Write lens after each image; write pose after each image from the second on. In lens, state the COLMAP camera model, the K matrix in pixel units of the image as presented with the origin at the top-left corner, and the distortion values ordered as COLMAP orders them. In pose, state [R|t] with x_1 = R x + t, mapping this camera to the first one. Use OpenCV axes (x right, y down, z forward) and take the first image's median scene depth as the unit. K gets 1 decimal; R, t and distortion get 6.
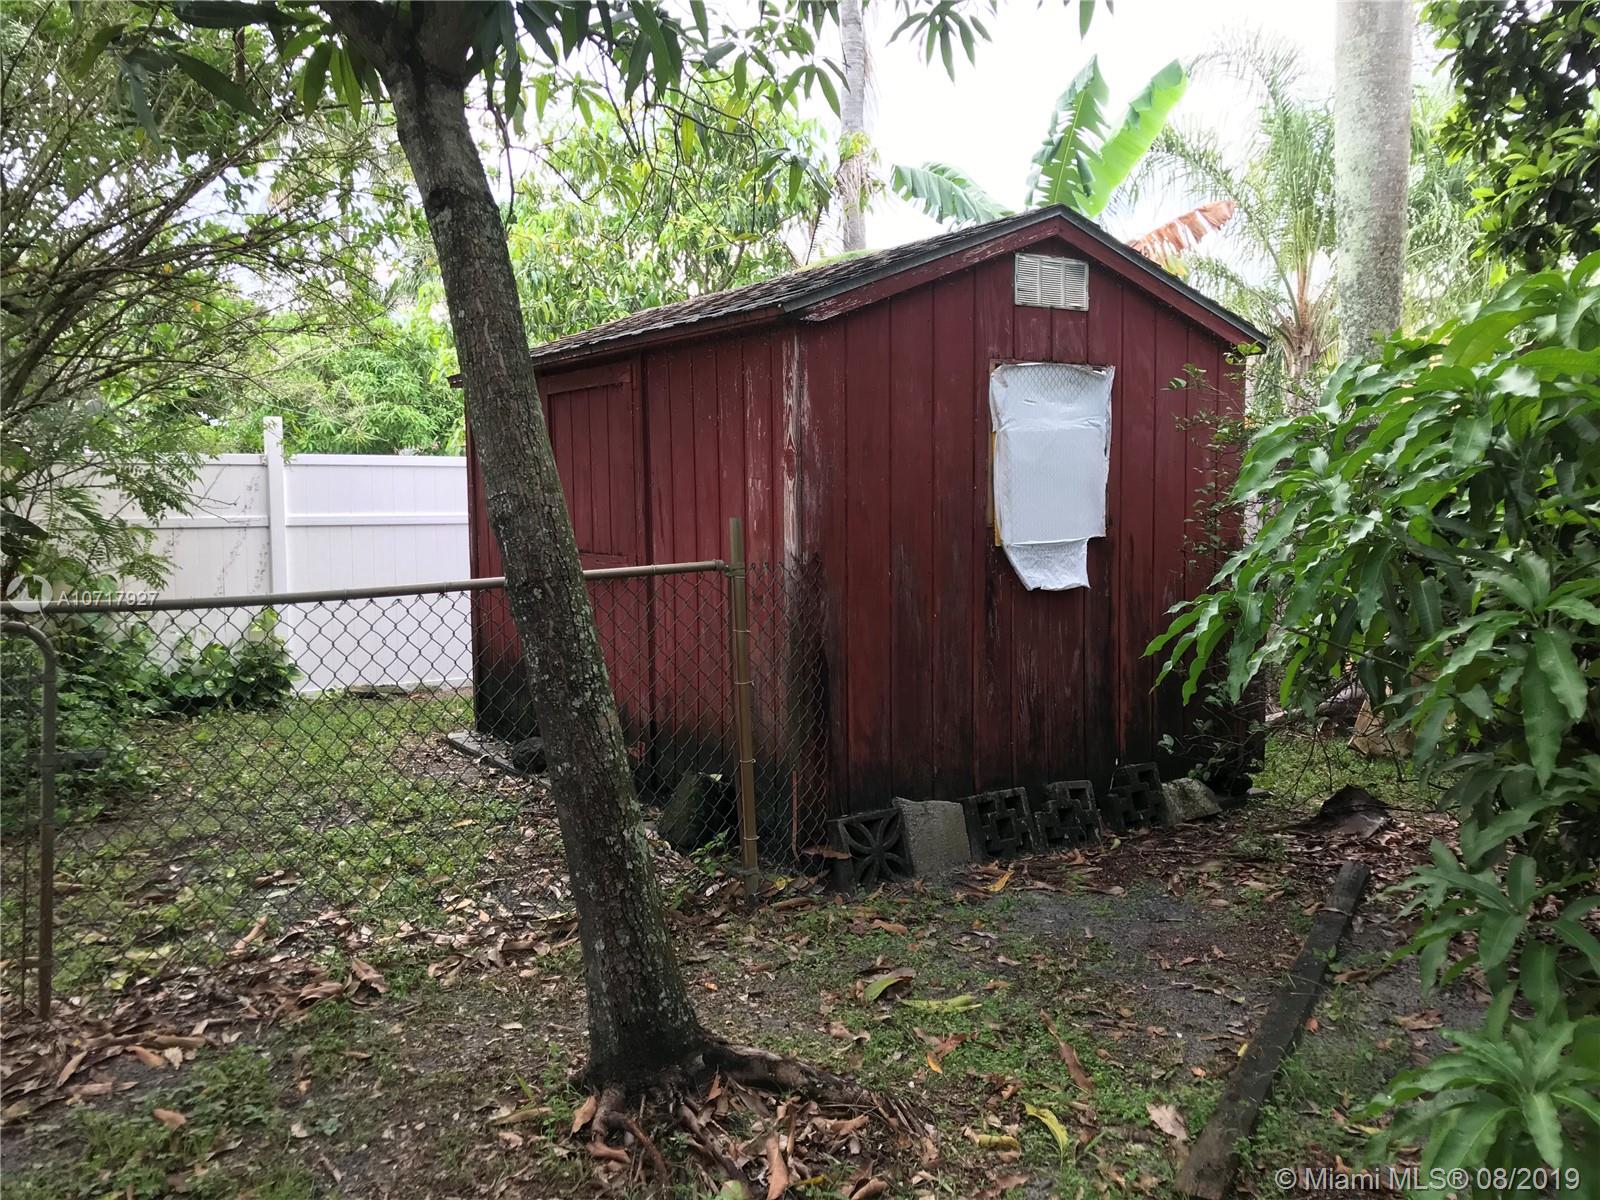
lens RADIAL K [[1333.0, 0, 800.0], [0, 1333.0, 600.0], [0, 0, 1]] dist [-0.012253, -0.009222]
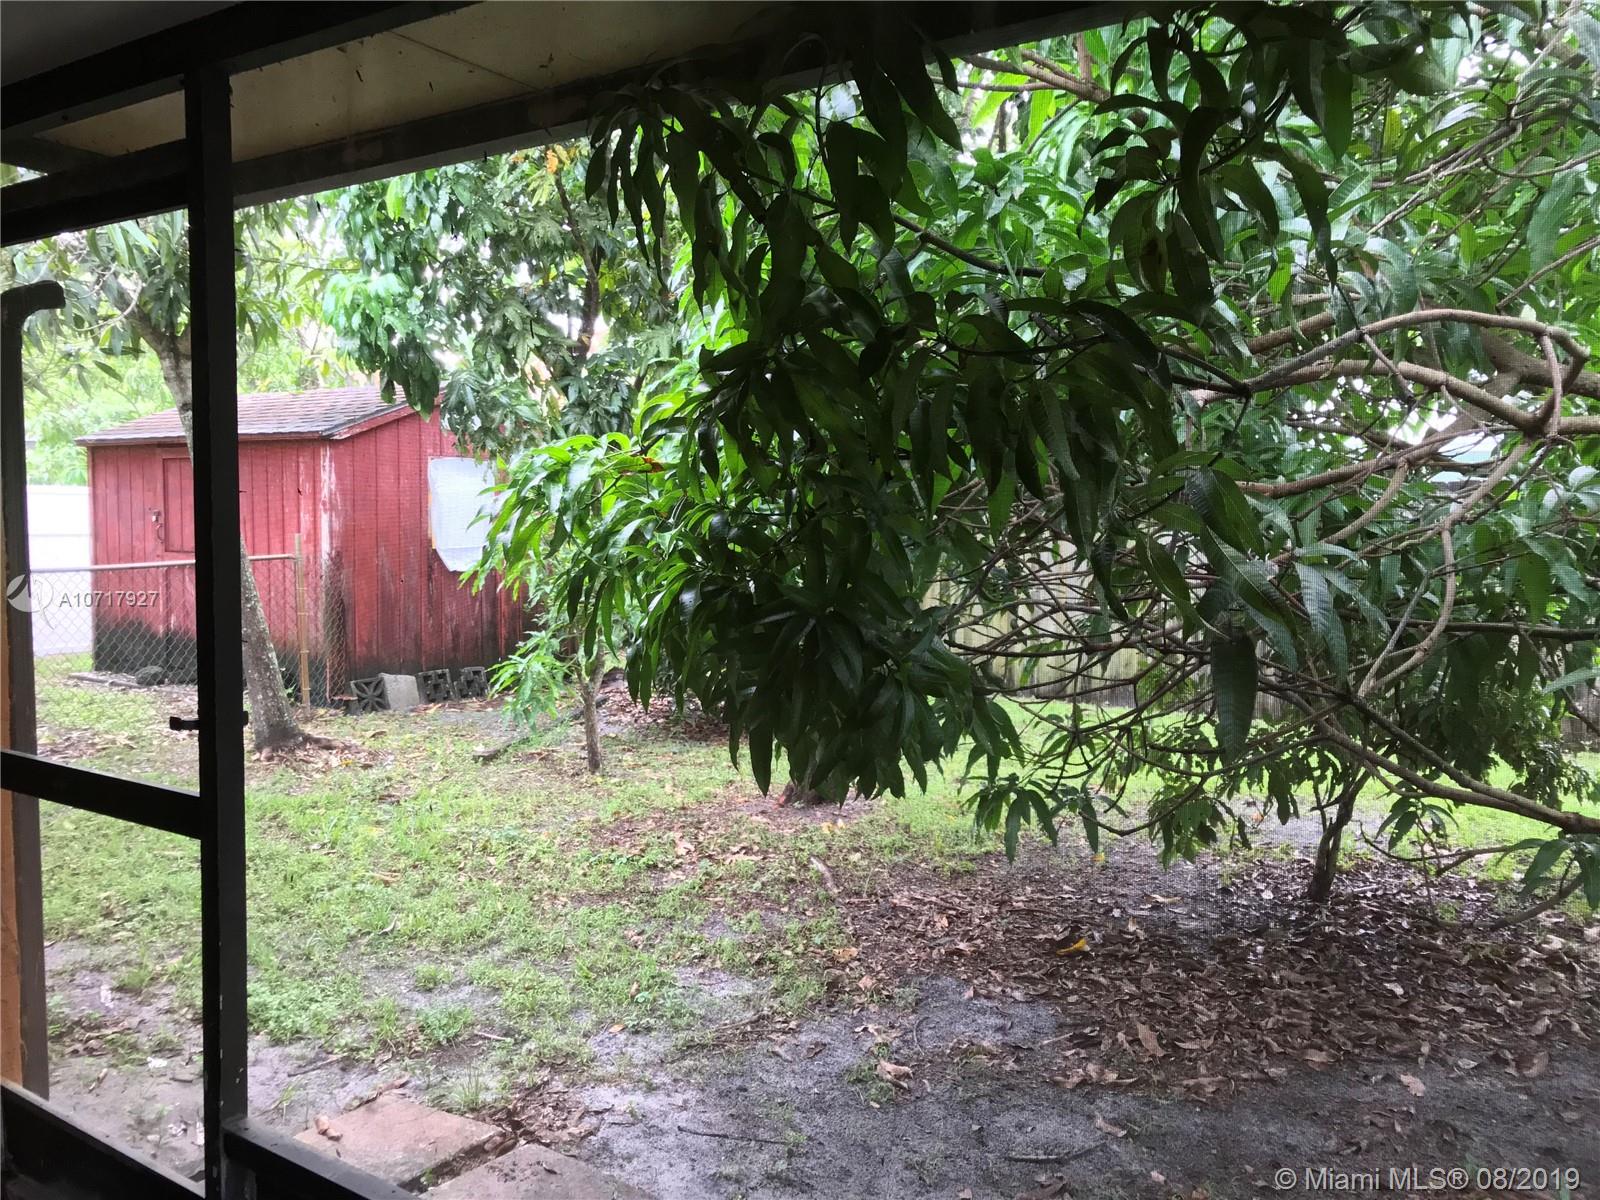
lens RADIAL K [[1333.0, 0, 800.0], [0, 1333.0, 600.0], [0, 0, 1]] dist [-0.012253, -0.009222]
pose [[0.941005, -0.004140, 0.338369, -0.012917], [0.003897, 0.999991, 0.001398, 0.036840], [-0.338372, 0.000003, 0.941013, -1.128812]]
